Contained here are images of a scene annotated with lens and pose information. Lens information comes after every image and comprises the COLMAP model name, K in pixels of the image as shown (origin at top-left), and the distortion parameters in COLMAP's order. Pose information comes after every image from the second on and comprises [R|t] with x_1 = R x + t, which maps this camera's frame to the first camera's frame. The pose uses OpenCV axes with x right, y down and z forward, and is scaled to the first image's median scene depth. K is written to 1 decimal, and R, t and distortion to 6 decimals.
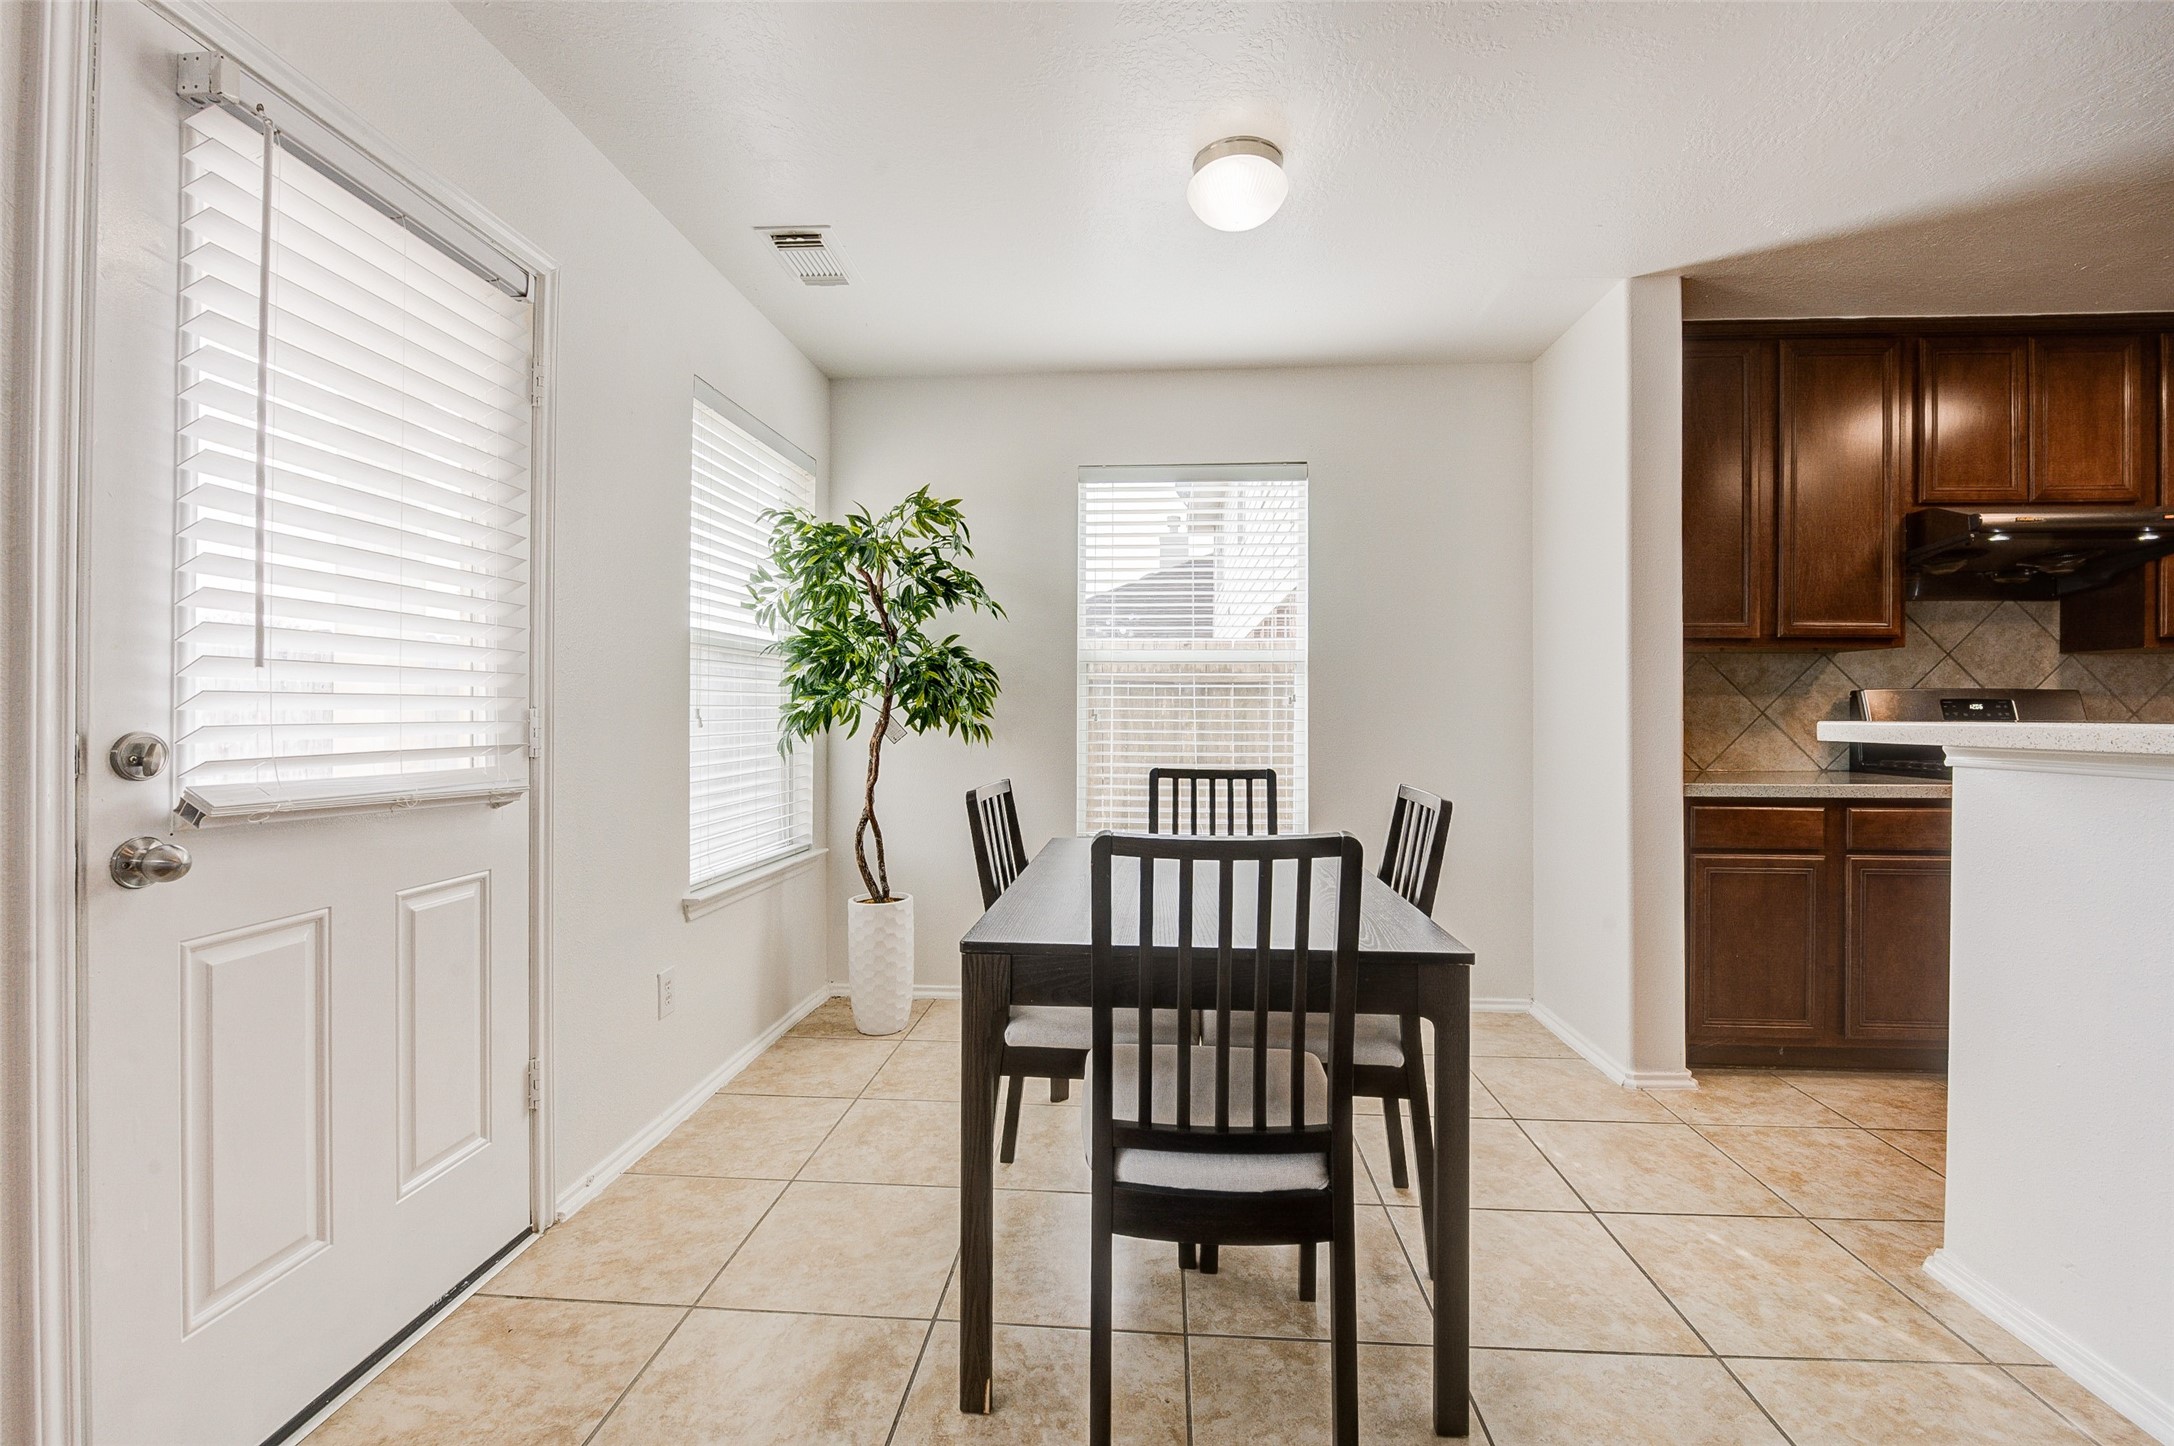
lens RADIAL K [[881.8, 0, 1090.3], [0, 881.8, 714.7], [0, 0, 1]] dist [-0.008912, -0.000589]
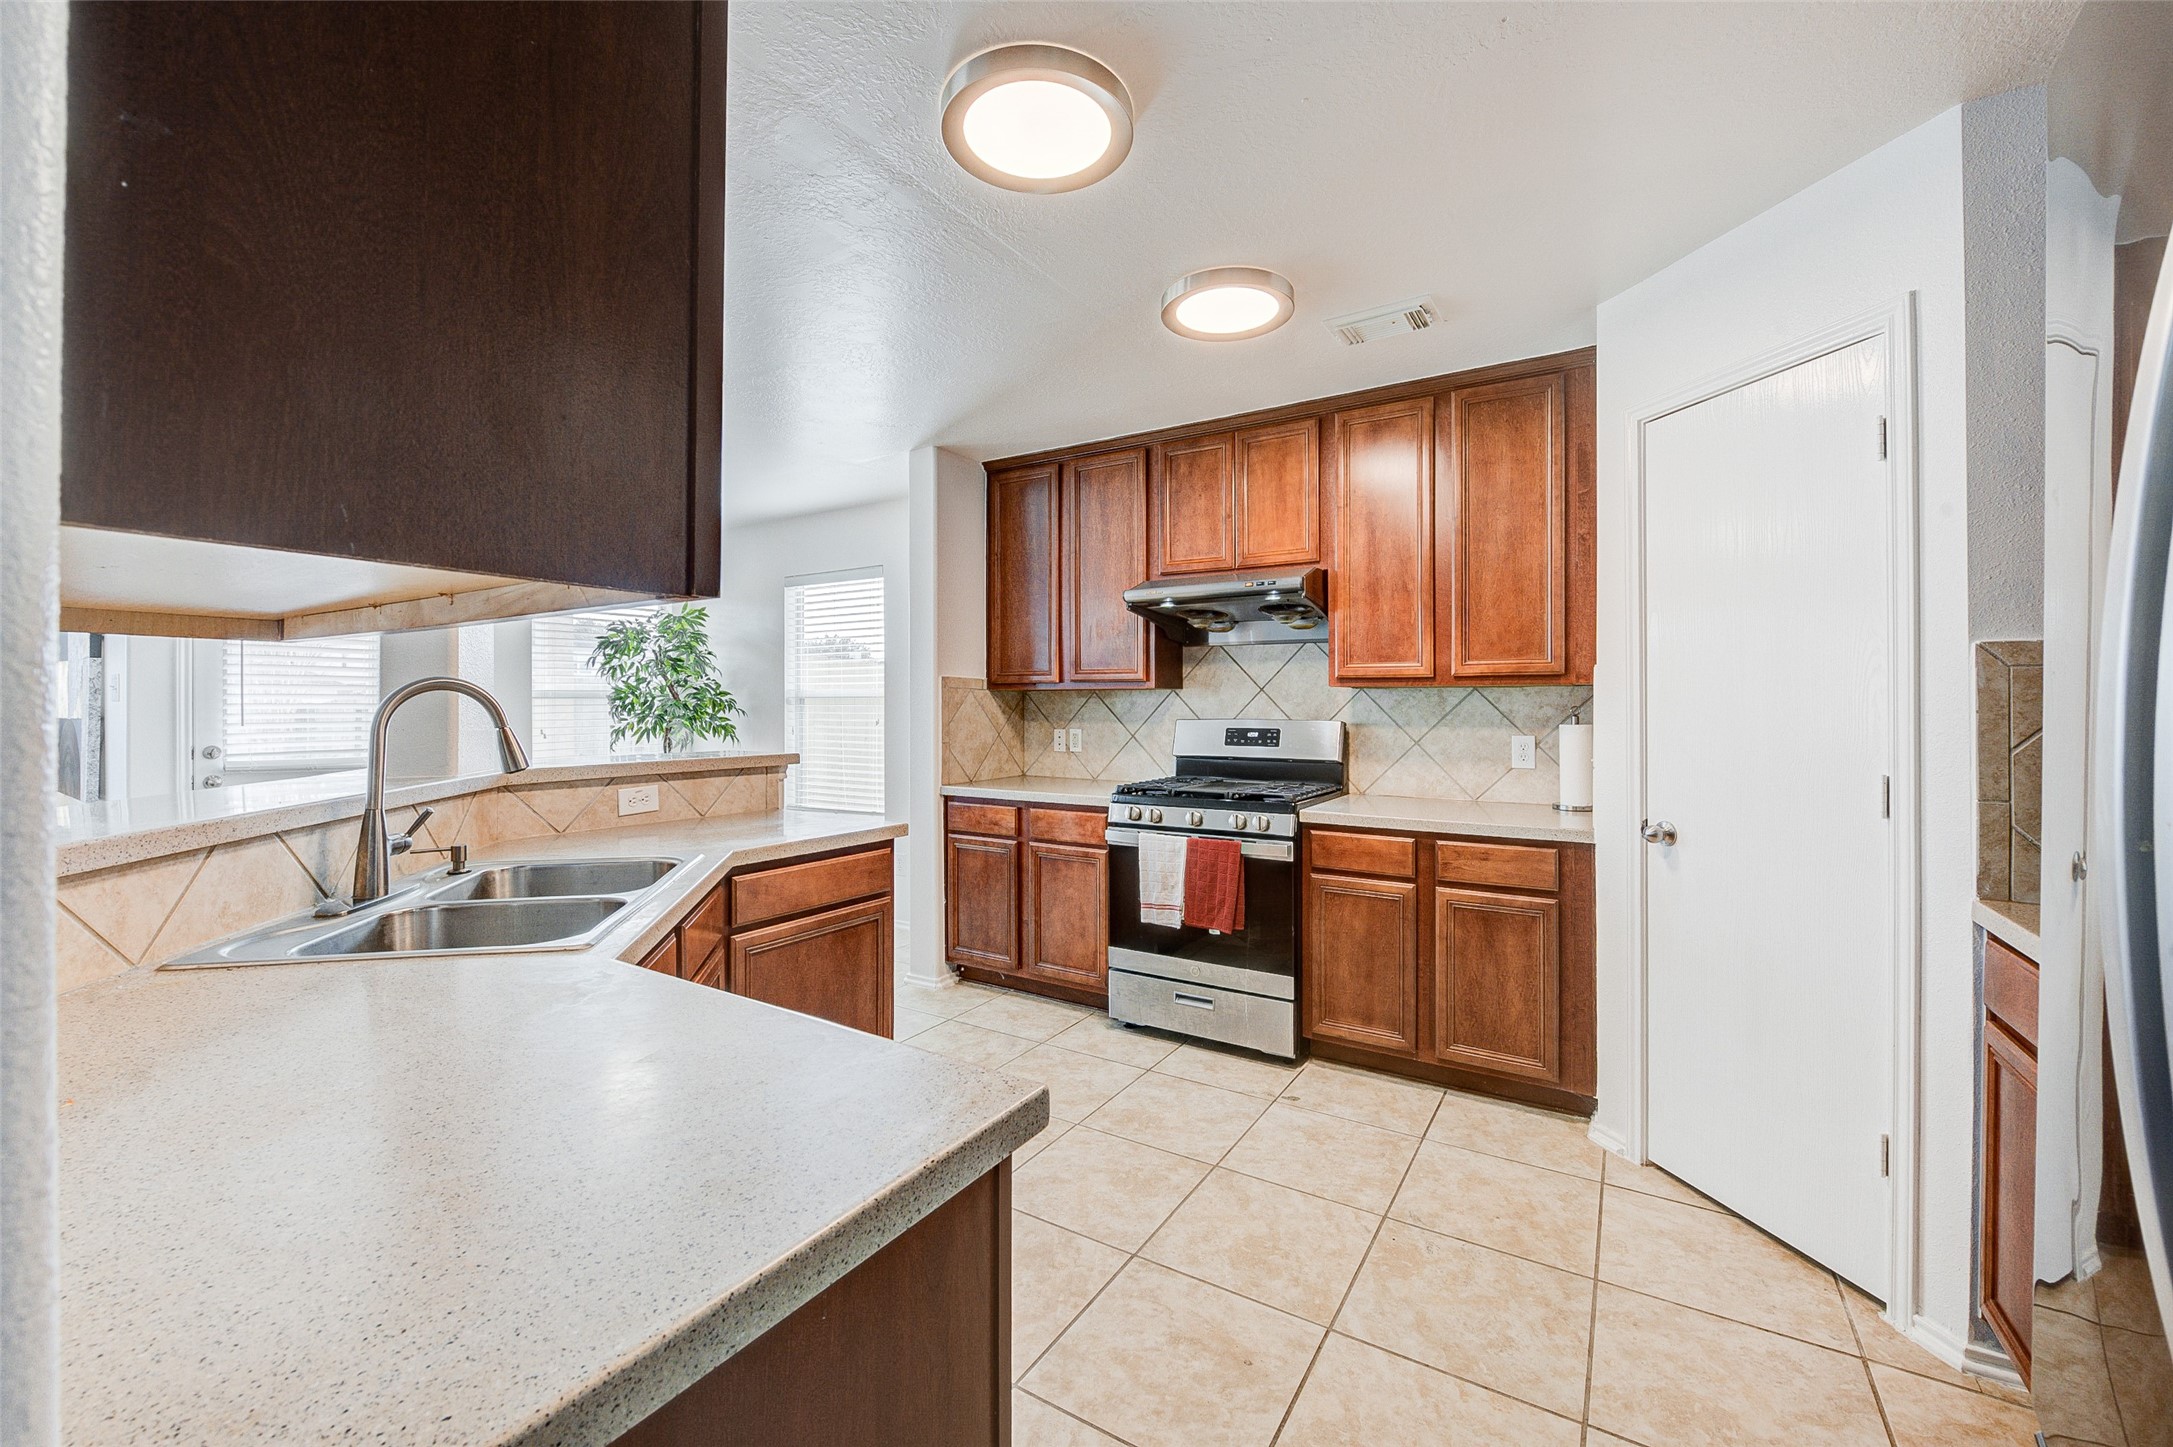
lens RADIAL K [[881.4, 0, 1089.8], [0, 881.4, 715.2], [0, 0, 1]] dist [-0.008912, -0.000589]
pose [[0.881431, -0.001013, -0.472311, 1.607791], [0.001804, 0.999998, 0.001222, -0.044207], [0.472308, -0.001929, 0.881431, -0.198238]]
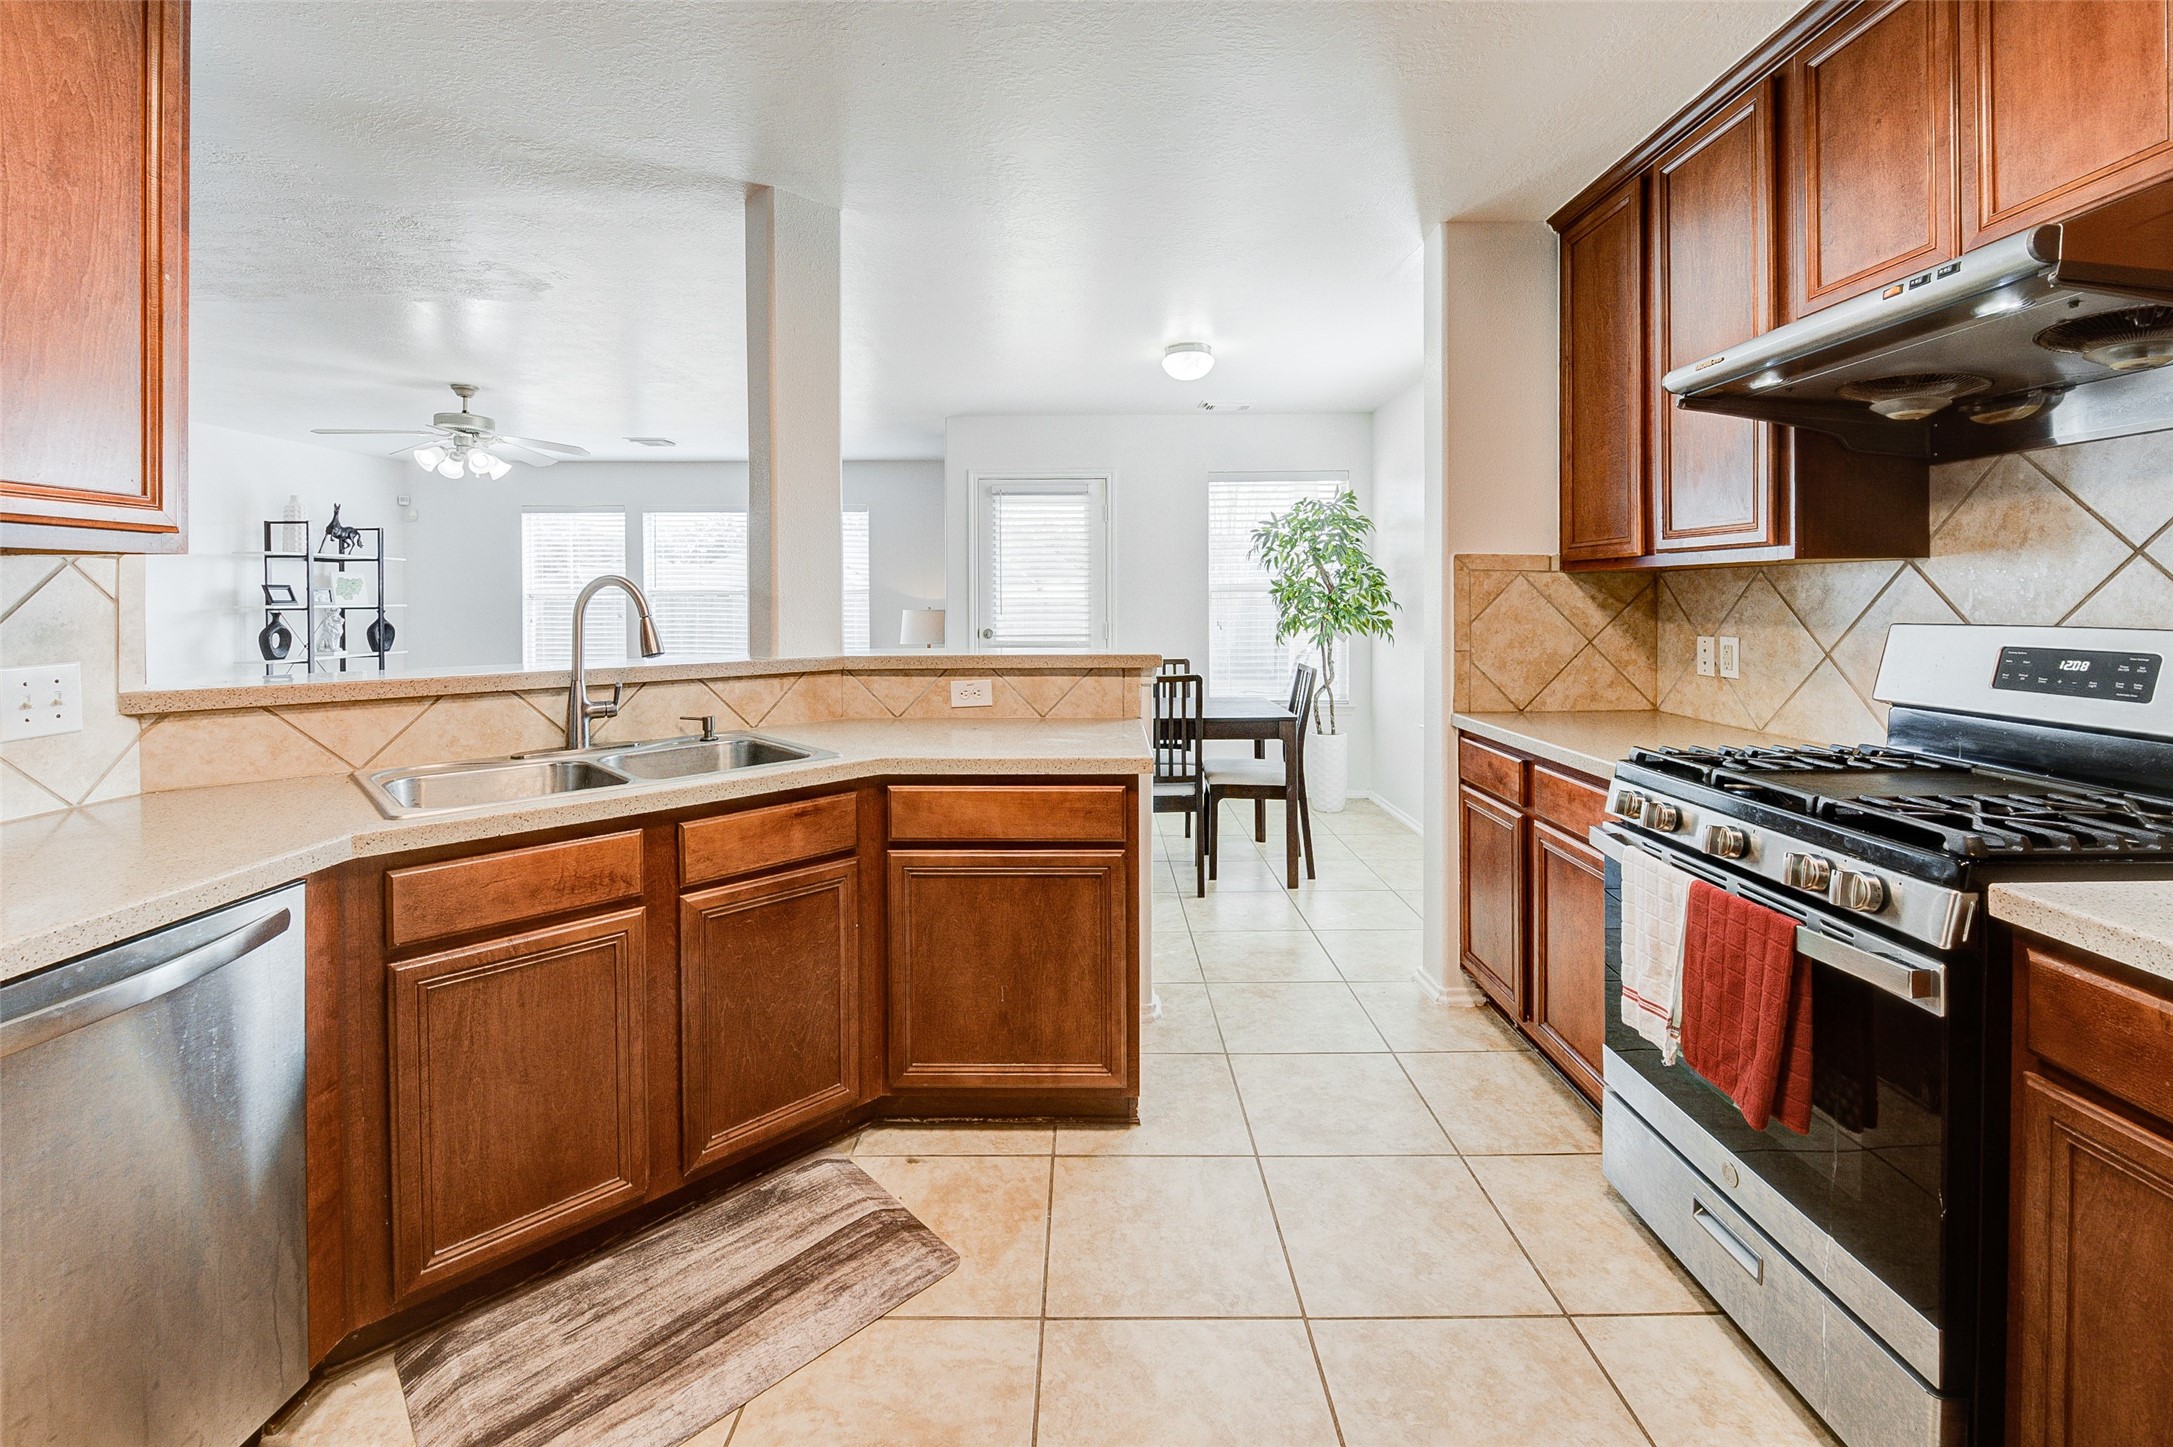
lens RADIAL K [[895.2, 0, 1081.1], [0, 895.2, 611.5], [0, 0, 1]] dist [-0.001544, -0.000217]
pose [[0.057434, 0.006308, -0.998329, 1.701917], [-0.003665, 0.999975, 0.006107, -0.046571], [0.998343, 0.003308, 0.057455, 0.518012]]
